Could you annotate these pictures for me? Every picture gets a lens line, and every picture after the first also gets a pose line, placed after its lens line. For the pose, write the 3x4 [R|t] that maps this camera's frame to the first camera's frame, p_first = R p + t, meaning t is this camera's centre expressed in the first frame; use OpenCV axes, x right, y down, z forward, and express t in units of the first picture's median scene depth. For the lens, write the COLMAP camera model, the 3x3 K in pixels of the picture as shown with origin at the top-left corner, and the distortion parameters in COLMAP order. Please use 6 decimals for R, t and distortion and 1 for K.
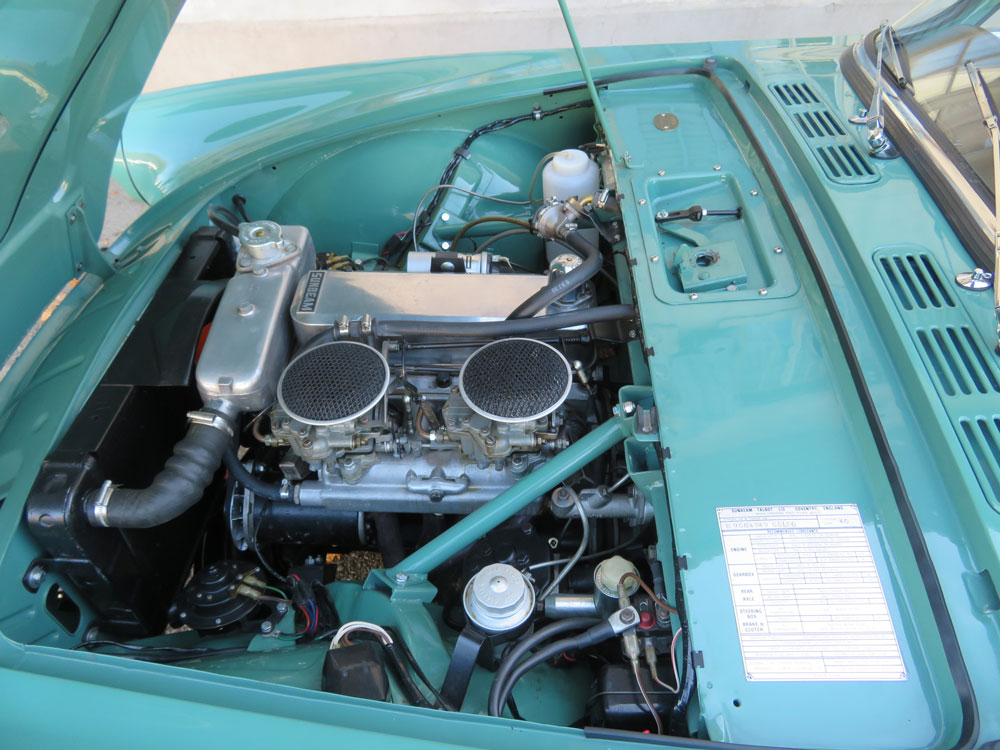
lens RADIAL K [[708.7, 0, 497.8], [0, 708.7, 377.3], [0, 0, 1]] dist [-0.000577, -0.000181]
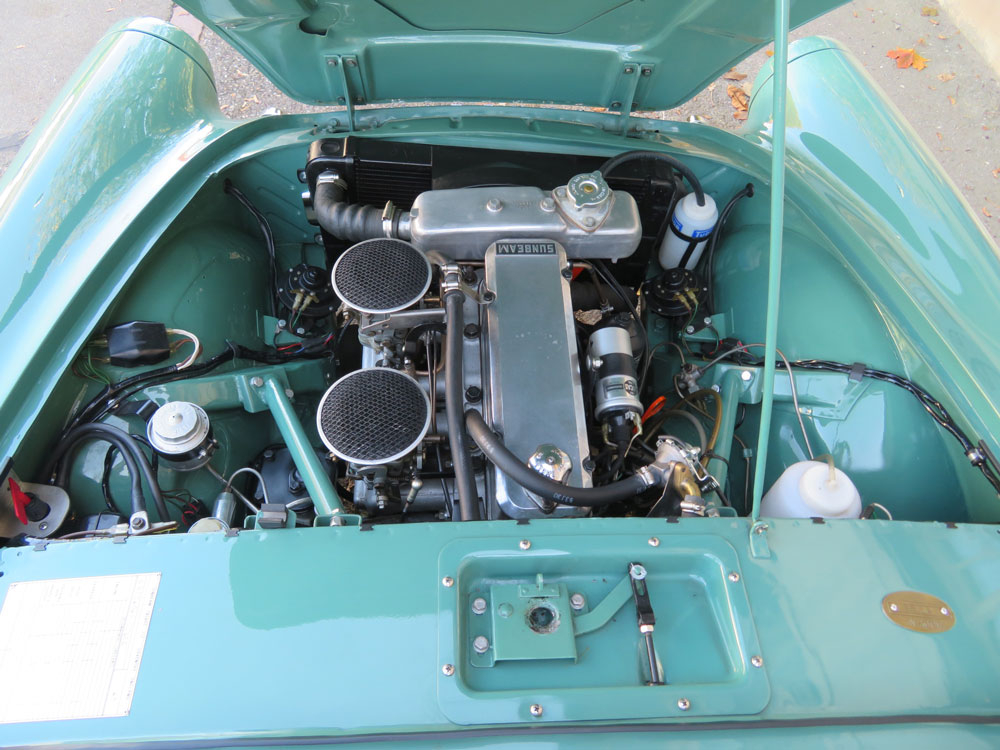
lens RADIAL K [[708.7, 0, 497.8], [0, 708.7, 377.3], [0, 0, 1]] dist [-0.000577, -0.000181]
pose [[0.051545, 0.859462, -0.508594, 0.425928], [-0.756802, 0.365904, 0.541632, -0.590319], [0.651609, 0.356986, 0.669303, 0.362664]]
